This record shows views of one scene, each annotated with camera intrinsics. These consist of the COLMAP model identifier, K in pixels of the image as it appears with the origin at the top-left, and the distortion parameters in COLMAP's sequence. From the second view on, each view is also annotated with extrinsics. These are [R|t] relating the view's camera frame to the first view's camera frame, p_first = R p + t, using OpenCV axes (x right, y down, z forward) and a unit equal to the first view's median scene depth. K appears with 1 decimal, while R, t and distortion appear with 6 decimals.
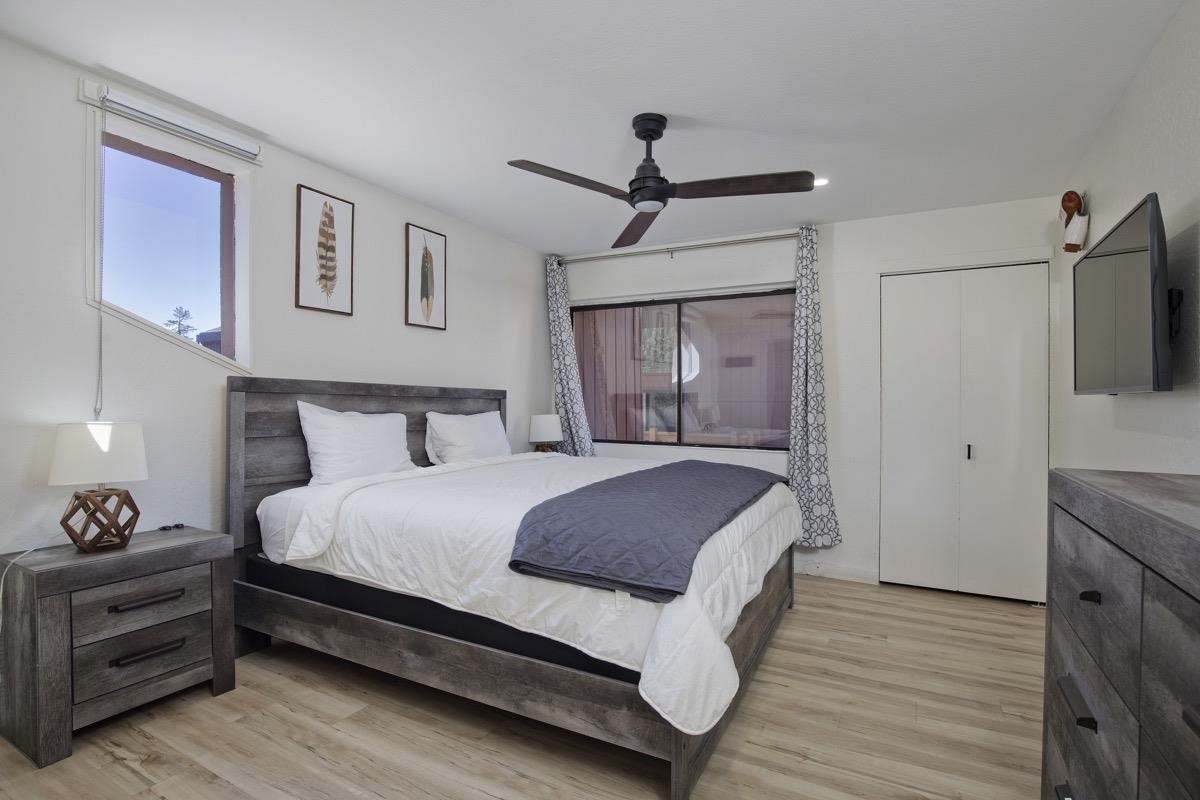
lens RADIAL K [[588.4, 0, 600.0], [0, 588.4, 400.0], [0, 0, 1]] dist [-0.026142, 0.001581]
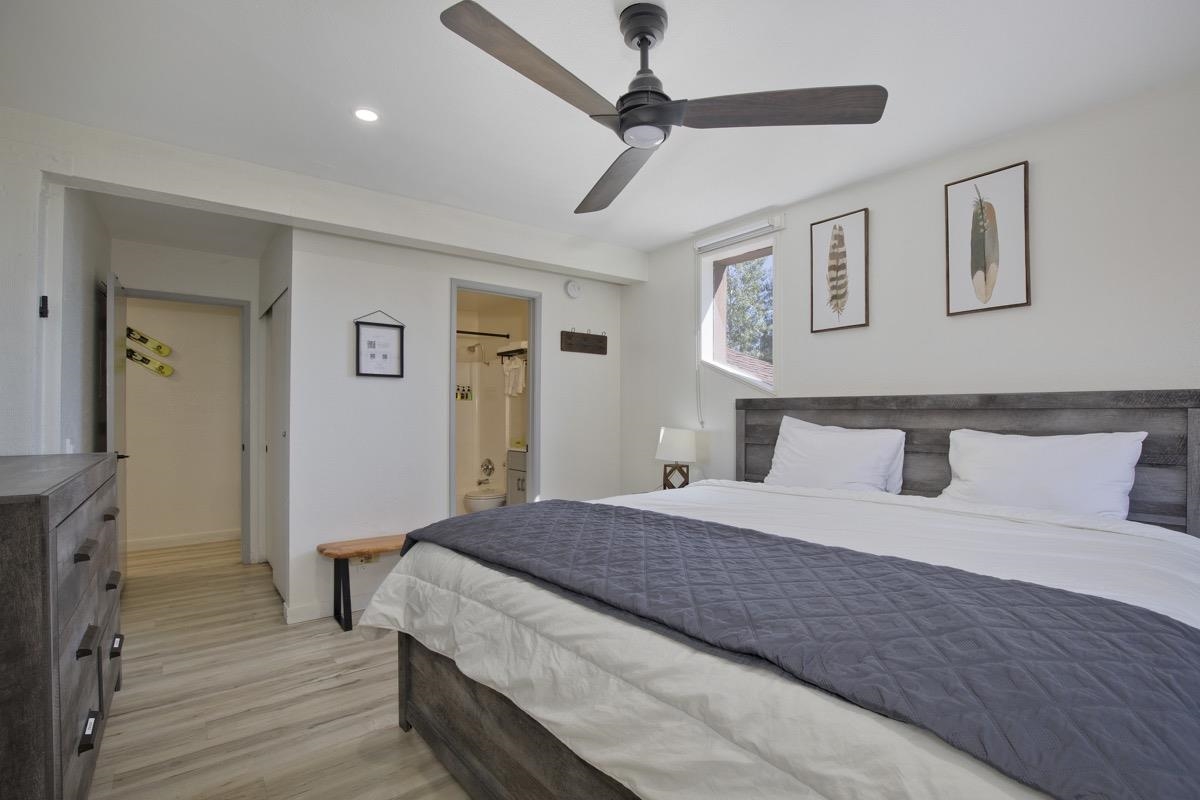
lens RADIAL K [[541.3, 0, 603.1], [0, 541.3, 423.6], [0, 0, 1]] dist [-0.002812, 0.000009]
pose [[-0.383978, -0.004469, -0.923331, 0.574601], [-0.006164, 0.999978, -0.002276, 0.020028], [0.923322, 0.004817, -0.383997, 0.980778]]
